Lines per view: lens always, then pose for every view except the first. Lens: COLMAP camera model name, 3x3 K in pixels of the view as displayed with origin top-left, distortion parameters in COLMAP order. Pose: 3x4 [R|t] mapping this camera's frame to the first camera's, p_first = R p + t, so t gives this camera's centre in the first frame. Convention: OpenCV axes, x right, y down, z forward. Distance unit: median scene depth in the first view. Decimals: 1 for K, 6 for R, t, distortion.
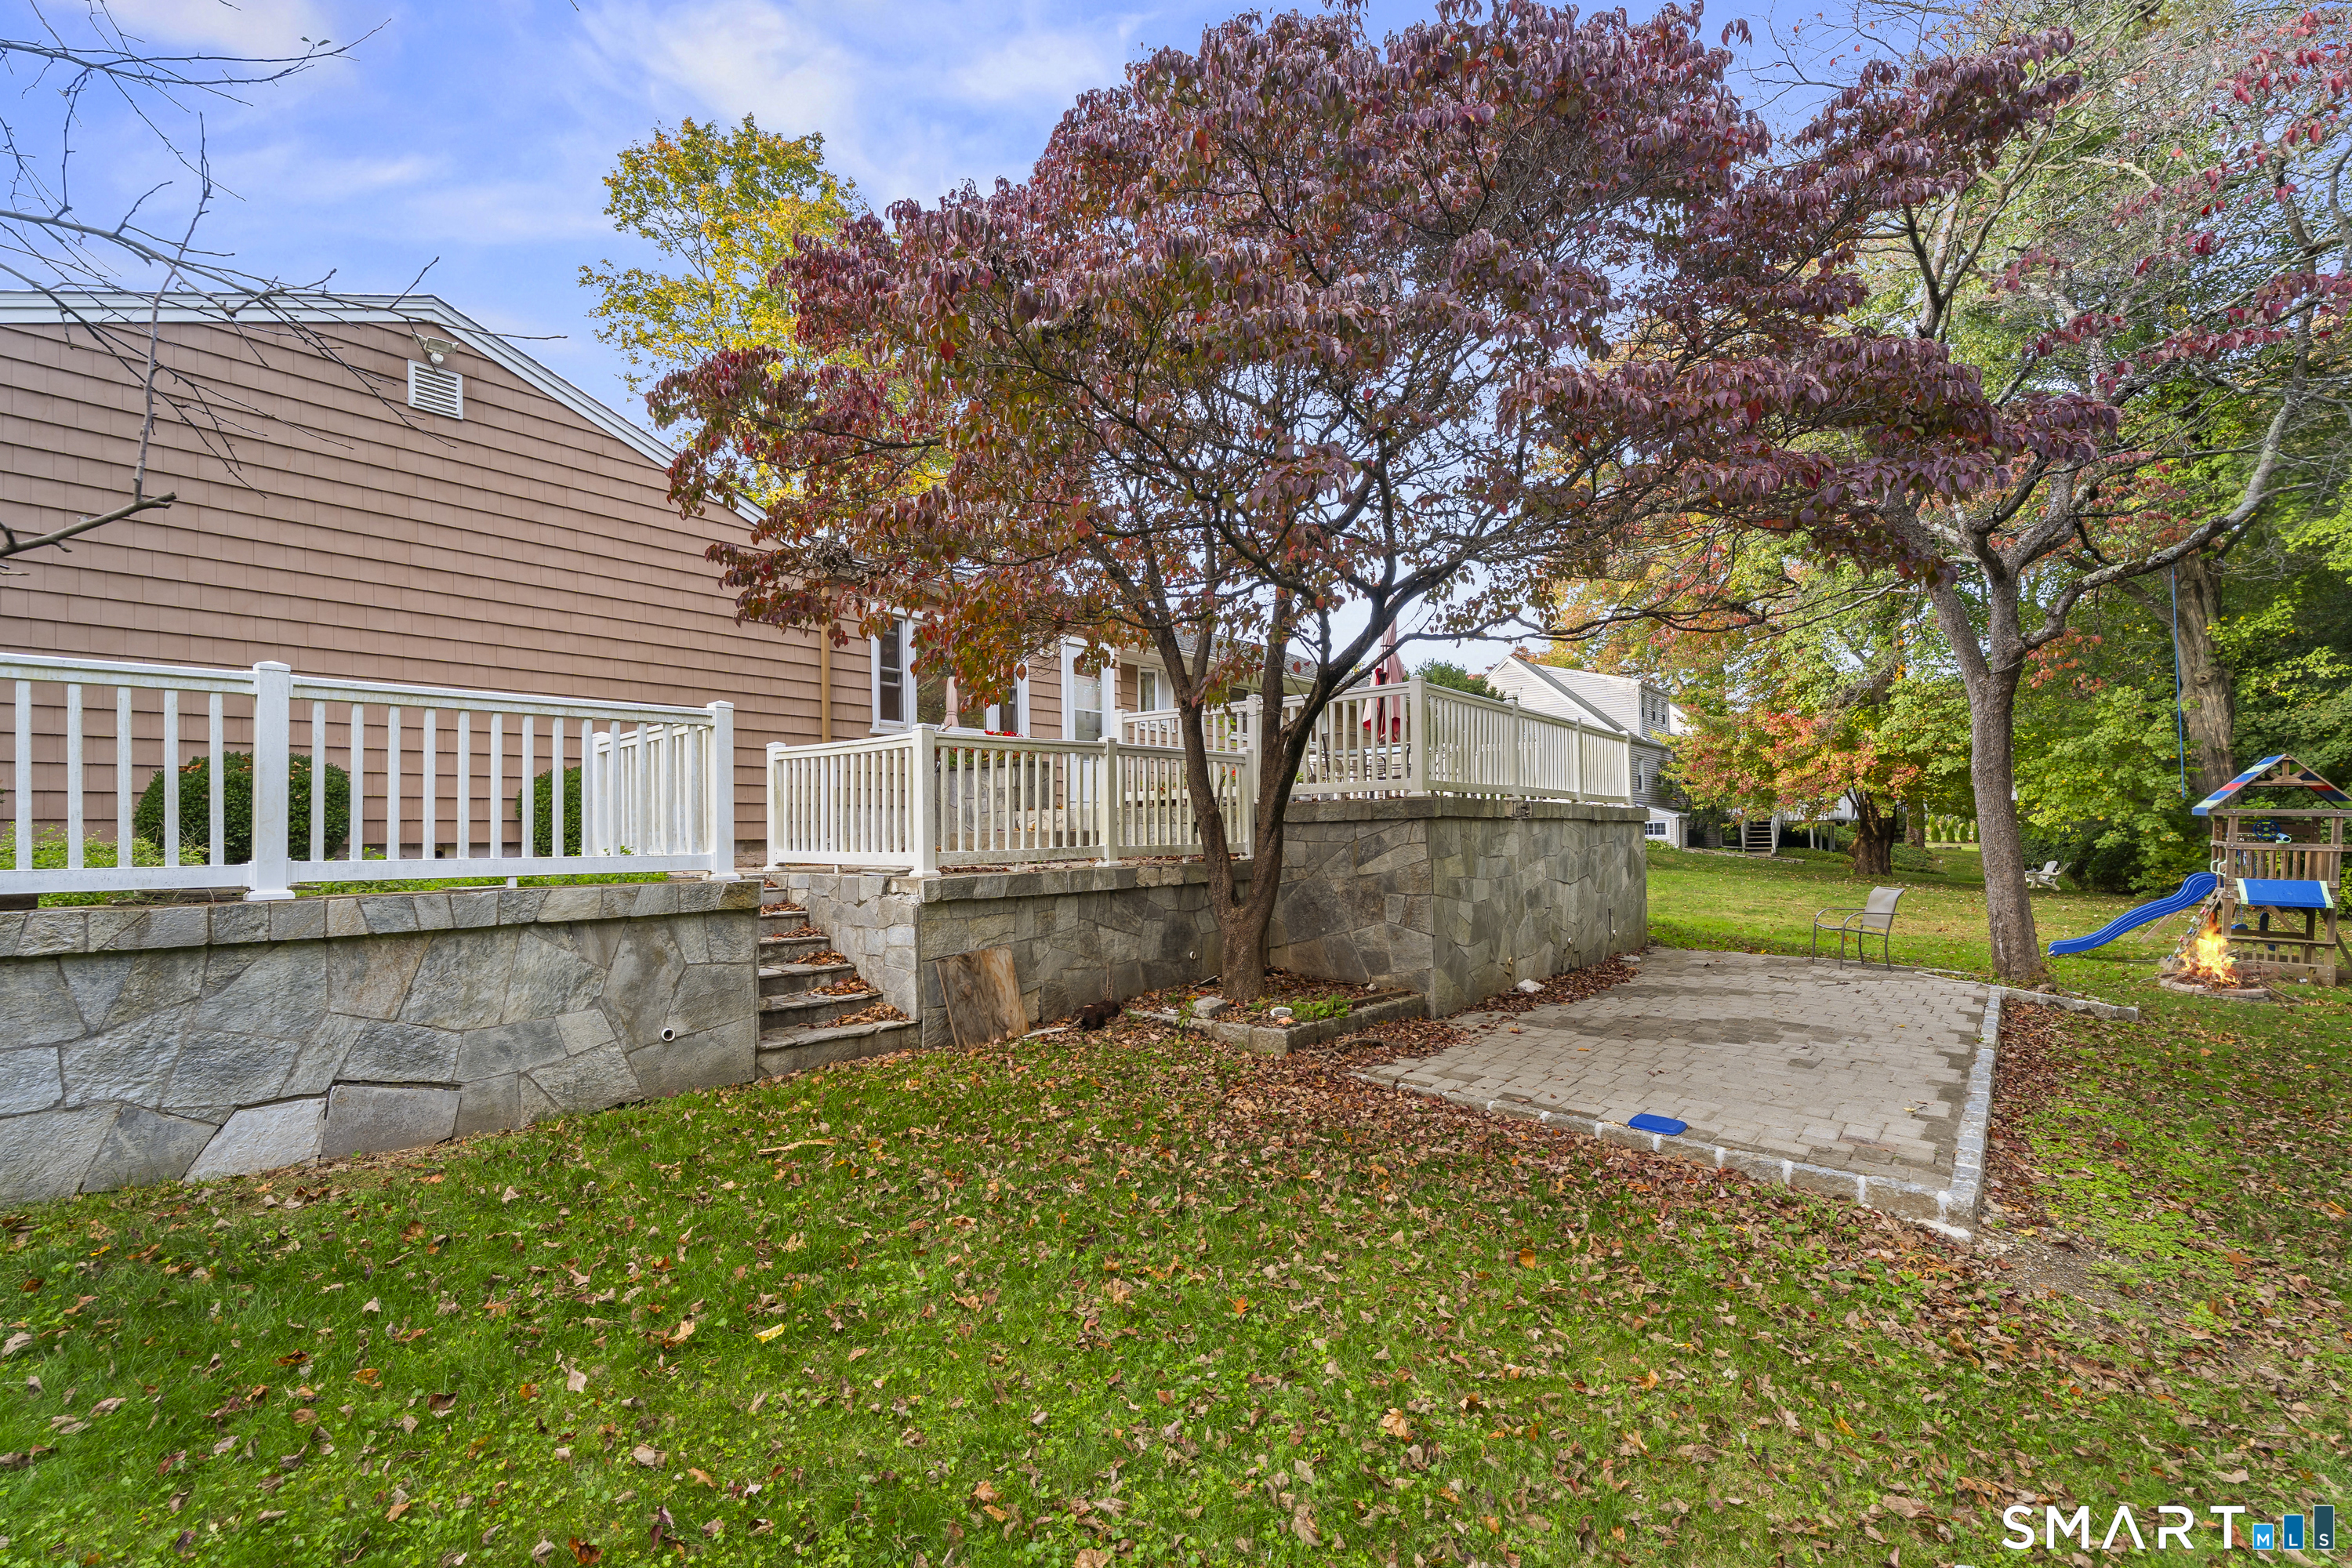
lens RADIAL K [[1046.6, 0, 1173.5], [0, 1046.6, 809.0], [0, 0, 1]] dist [0.000774, 0.000119]
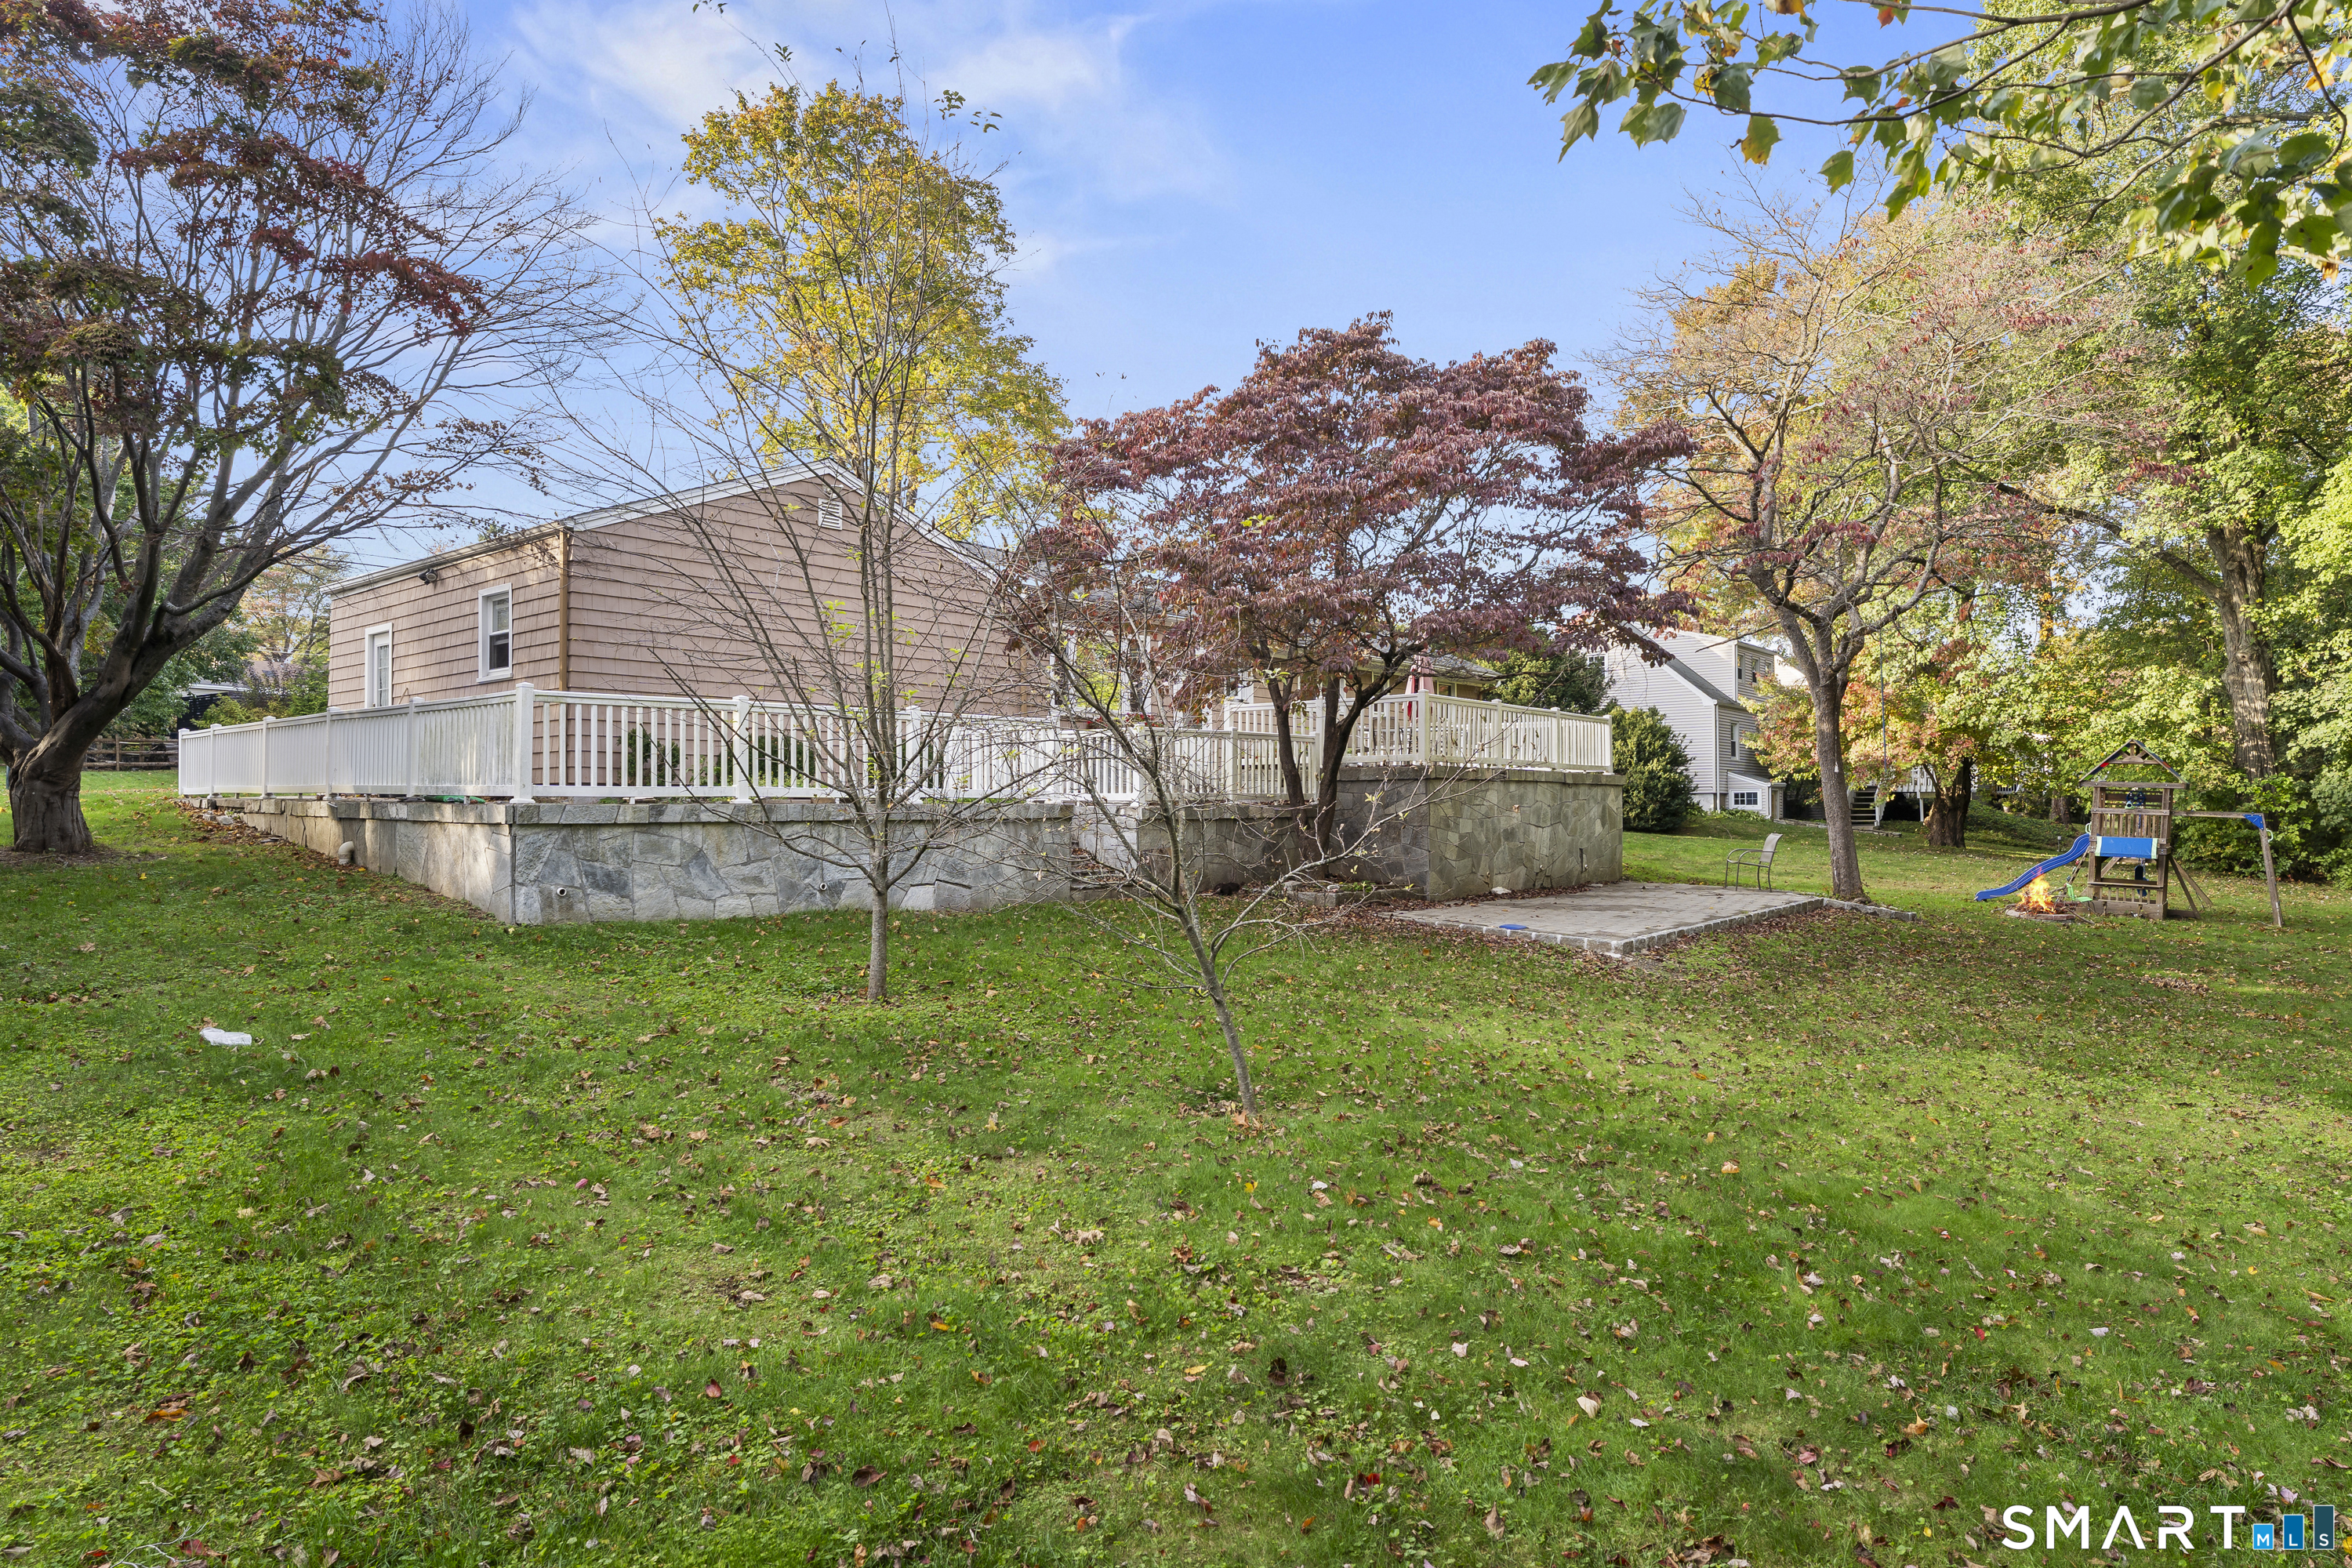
lens RADIAL K [[1403.2, 0, 1180.3], [0, 1403.2, 782.6], [0, 0, 1]] dist [0.000107, -0.000108]
pose [[0.999567, 0.012599, -0.026578, -0.075728], [-0.012364, 0.999883, 0.008999, 0.000124], [0.026688, -0.008667, 0.999606, -1.108570]]
